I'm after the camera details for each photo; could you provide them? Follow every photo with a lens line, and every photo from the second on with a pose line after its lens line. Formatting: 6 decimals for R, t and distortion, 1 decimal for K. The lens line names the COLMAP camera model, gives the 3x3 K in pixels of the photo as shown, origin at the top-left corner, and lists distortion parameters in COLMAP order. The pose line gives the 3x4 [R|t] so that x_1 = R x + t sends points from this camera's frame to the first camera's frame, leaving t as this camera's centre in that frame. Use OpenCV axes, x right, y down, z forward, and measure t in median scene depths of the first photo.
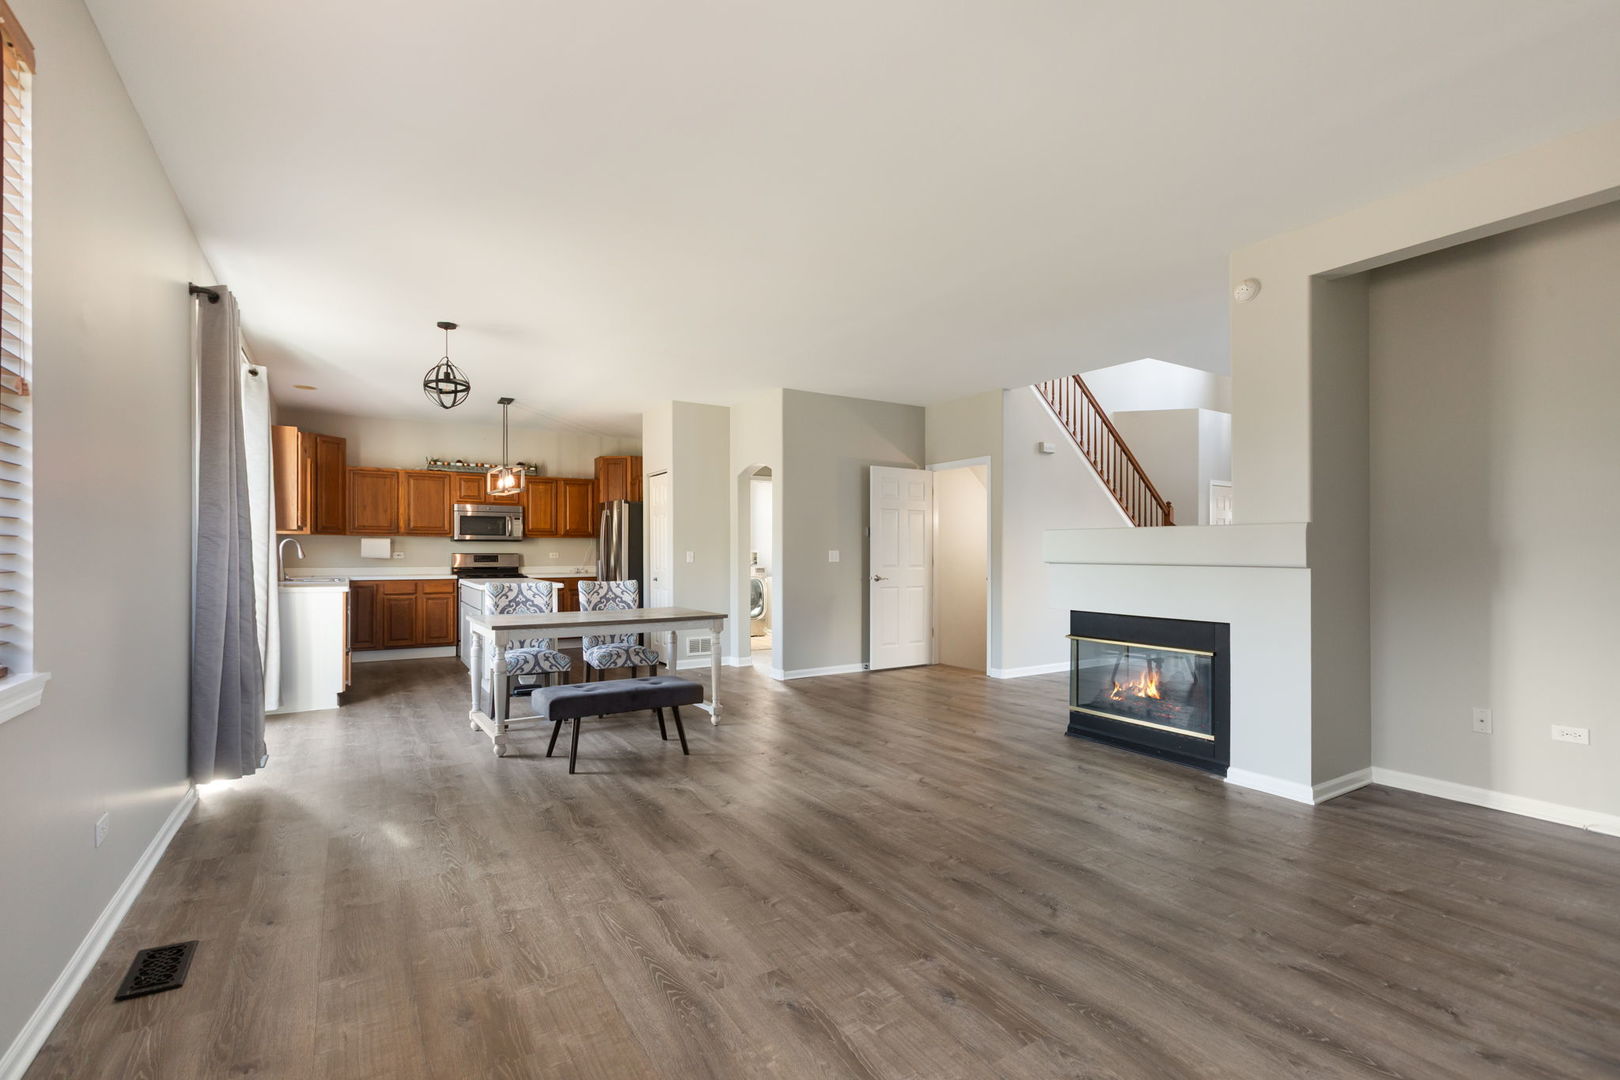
lens RADIAL K [[734.9, 0, 810.3], [0, 734.9, 552.7], [0, 0, 1]] dist [0.001960, -0.002913]
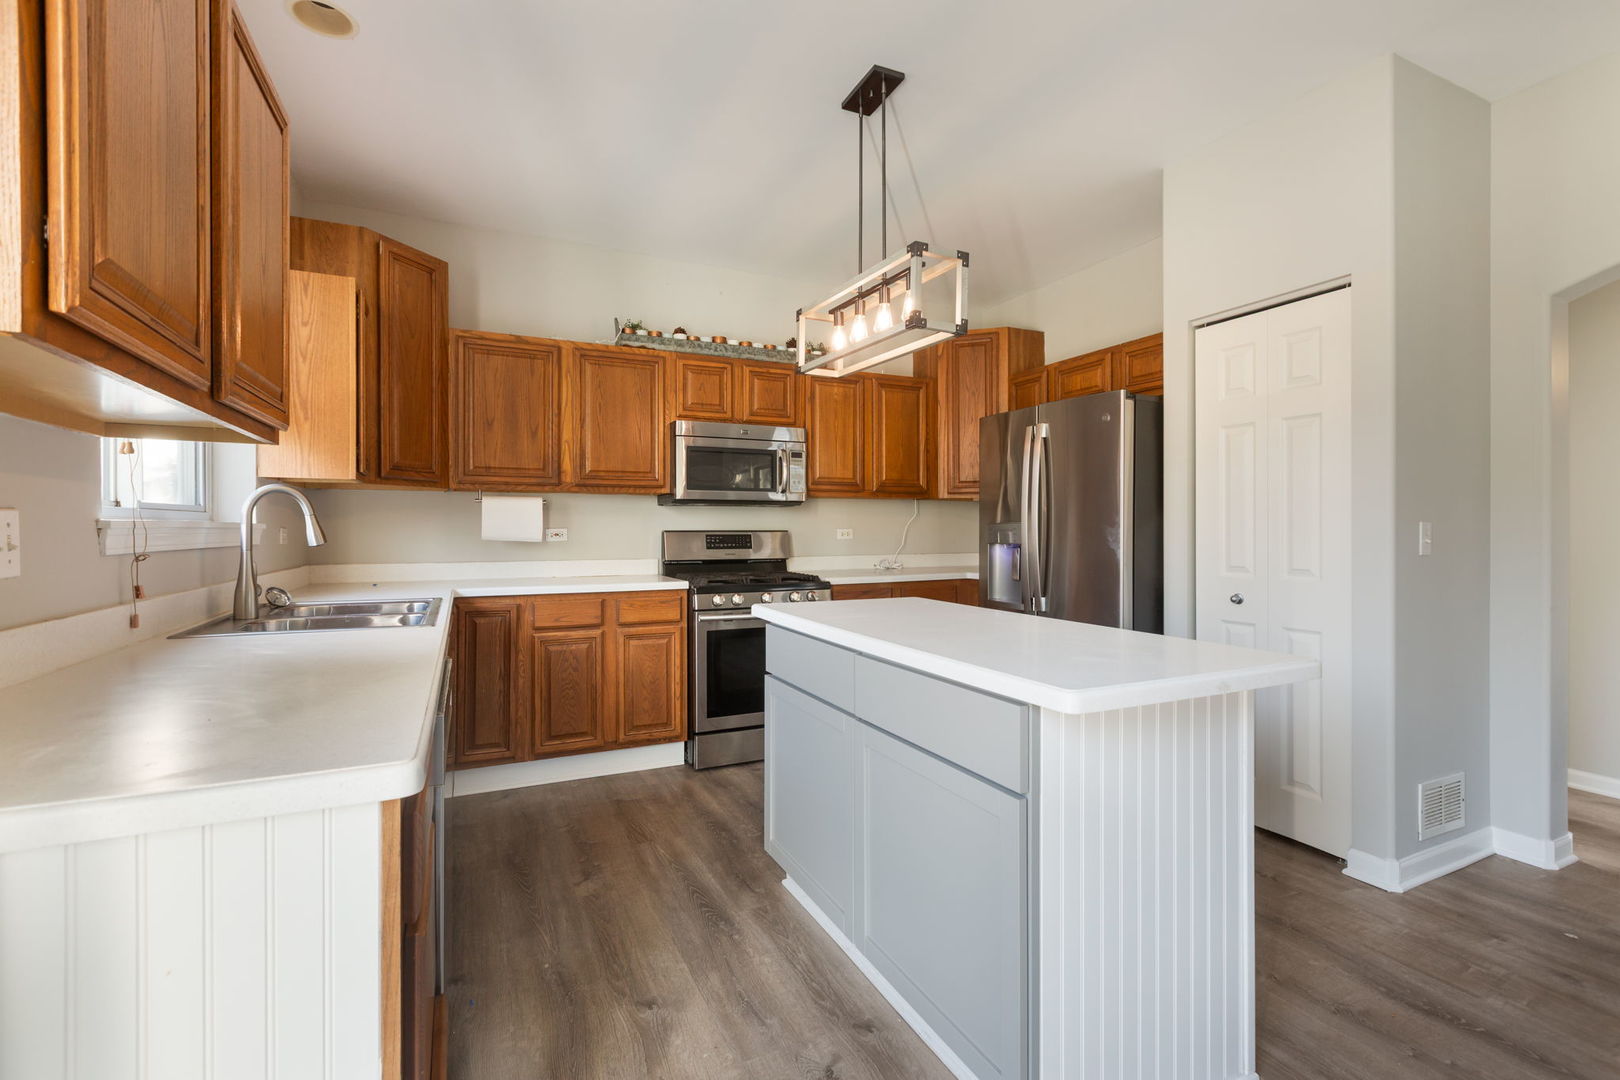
lens RADIAL K [[734.9, 0, 812.3], [0, 734.9, 531.0], [0, 0, 1]] dist [0.001960, -0.002913]
pose [[0.992949, -0.003184, -0.118496, -0.357008], [0.003170, 0.999995, -0.000308, 0.001536], [0.118496, -0.000070, 0.992954, 0.578027]]
